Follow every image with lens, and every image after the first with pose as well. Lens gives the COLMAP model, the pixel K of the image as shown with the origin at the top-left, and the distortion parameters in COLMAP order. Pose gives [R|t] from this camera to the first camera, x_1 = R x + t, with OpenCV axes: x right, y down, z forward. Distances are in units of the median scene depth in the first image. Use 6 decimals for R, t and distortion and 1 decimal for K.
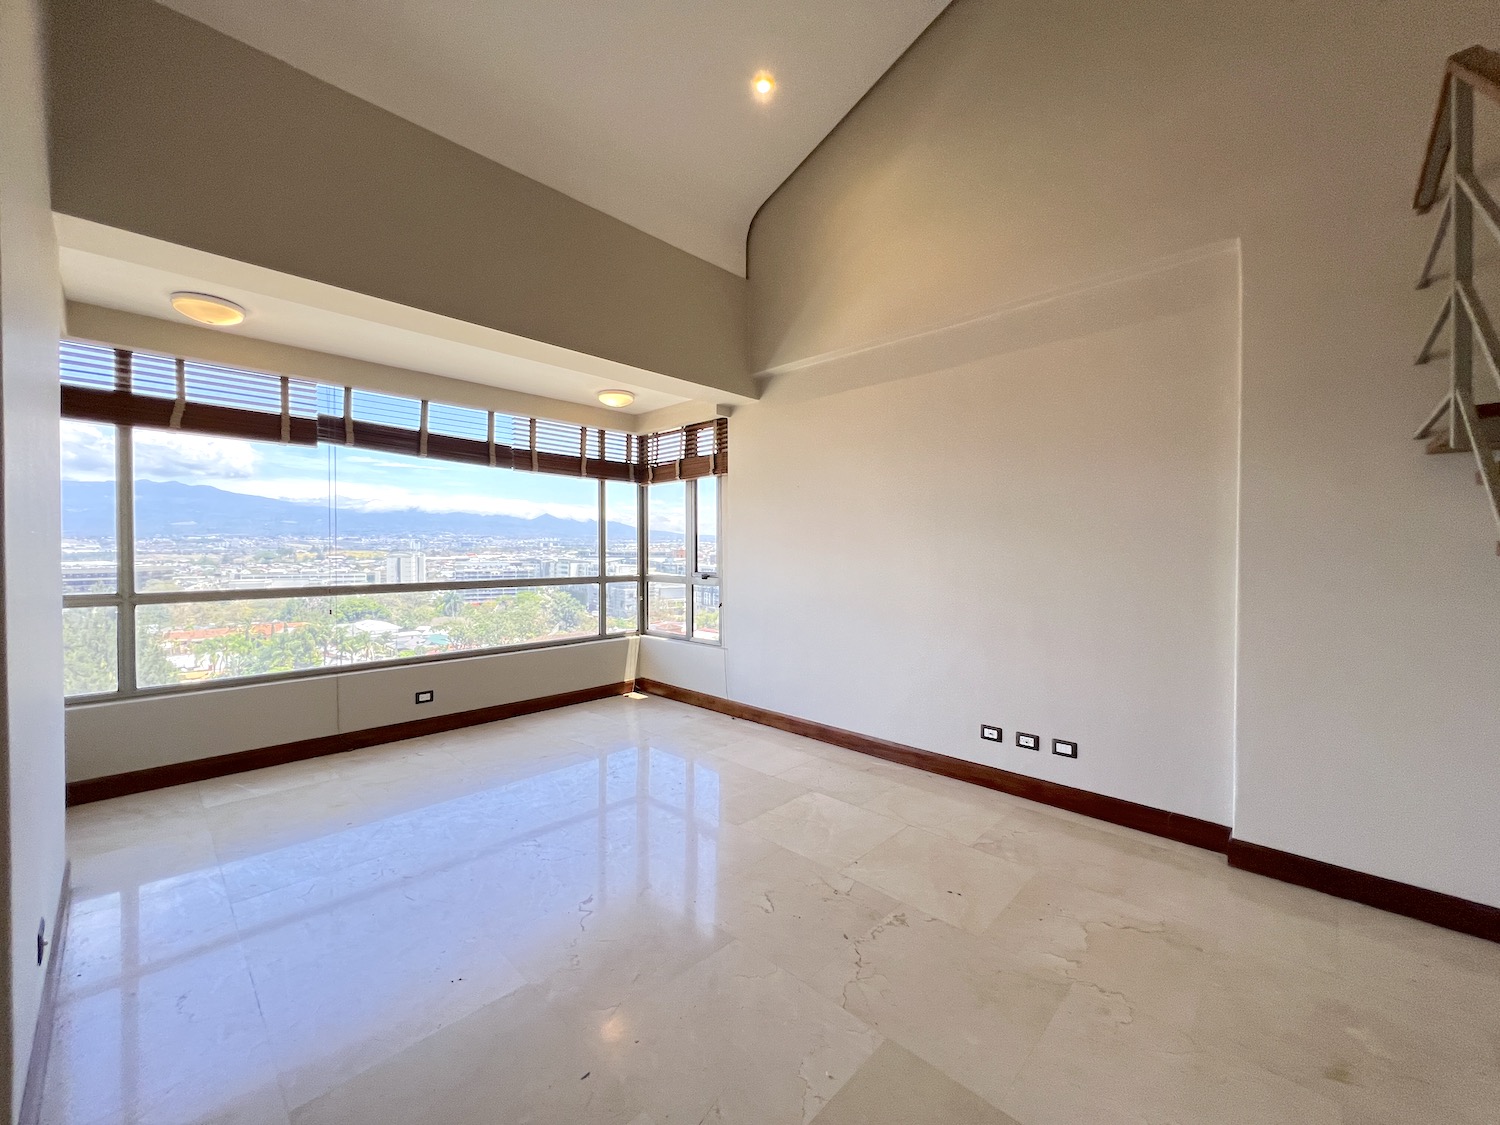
lens RADIAL K [[599.7, 0, 749.3], [0, 599.7, 565.2], [0, 0, 1]] dist [-0.001577, 0.000680]
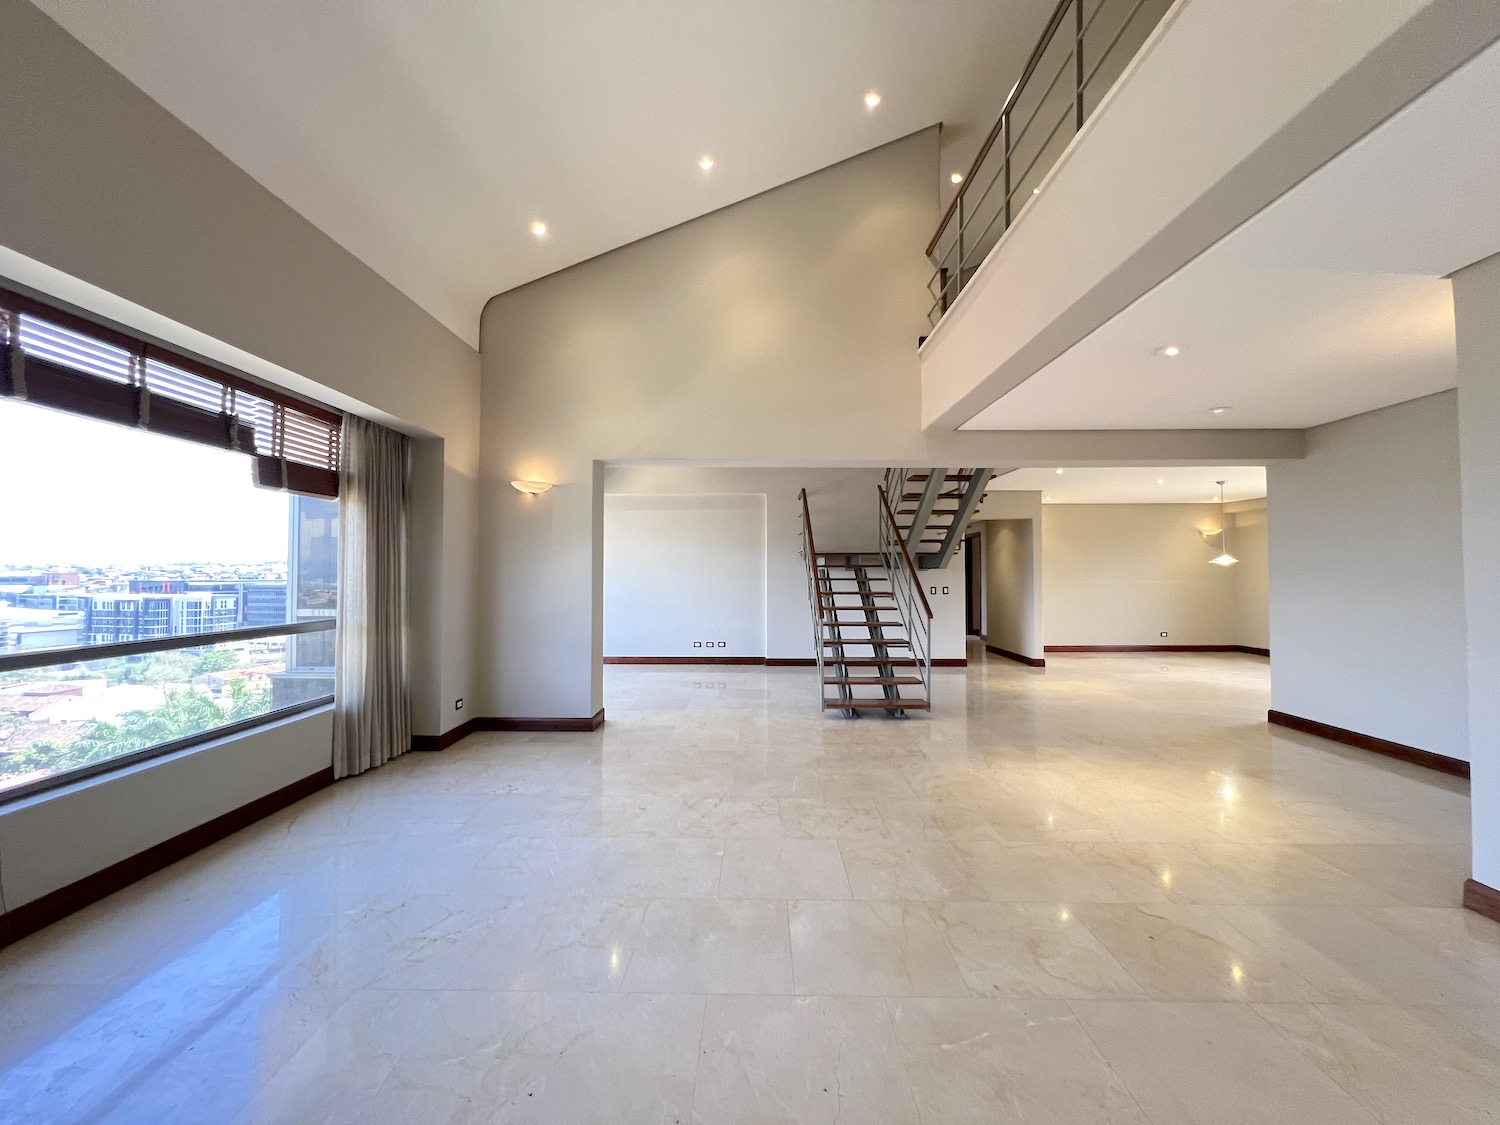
lens RADIAL K [[599.7, 0, 747.5], [0, 599.7, 560.9], [0, 0, 1]] dist [-0.001577, 0.000680]
pose [[0.732010, 0.012946, 0.681171, -0.998607], [0.018287, 0.999086, -0.038641, 0.003616], [-0.681048, 0.040742, 0.731104, -0.908436]]
